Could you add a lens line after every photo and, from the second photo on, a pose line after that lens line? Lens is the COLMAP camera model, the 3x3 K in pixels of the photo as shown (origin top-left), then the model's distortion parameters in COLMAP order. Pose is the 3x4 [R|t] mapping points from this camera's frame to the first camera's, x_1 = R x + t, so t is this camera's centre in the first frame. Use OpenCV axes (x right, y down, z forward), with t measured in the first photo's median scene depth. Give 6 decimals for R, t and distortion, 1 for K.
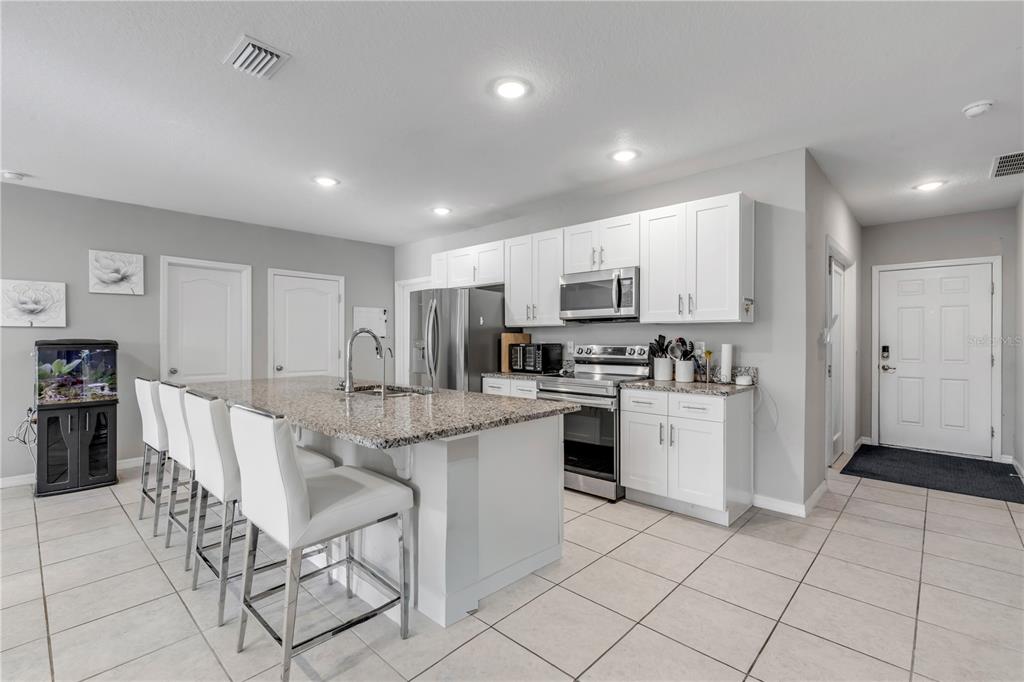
lens RADIAL K [[460.0, 0, 515.5], [0, 460.0, 337.8], [0, 0, 1]] dist [0.009156, -0.000276]
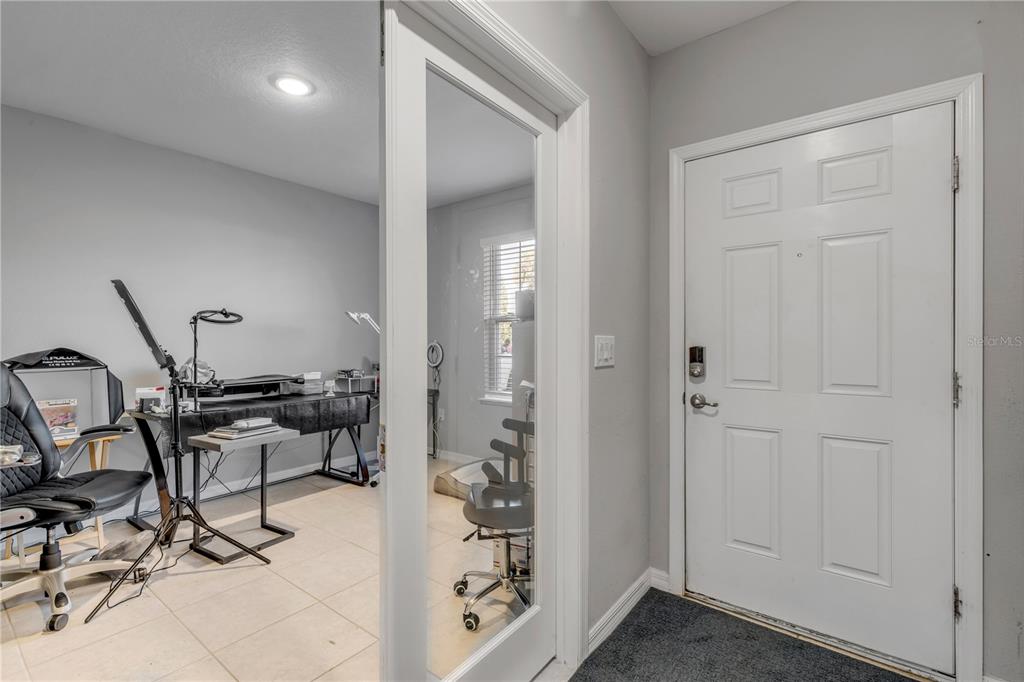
lens RADIAL K [[462.9, 0, 506.0], [0, 462.9, 342.1], [0, 0, 1]] dist [0.013402, 0.000131]
pose [[0.996584, 0.000701, 0.082583, 0.602120], [-0.000594, 0.999999, -0.001322, 0.013937], [-0.082584, 0.001268, 0.996583, 0.614466]]
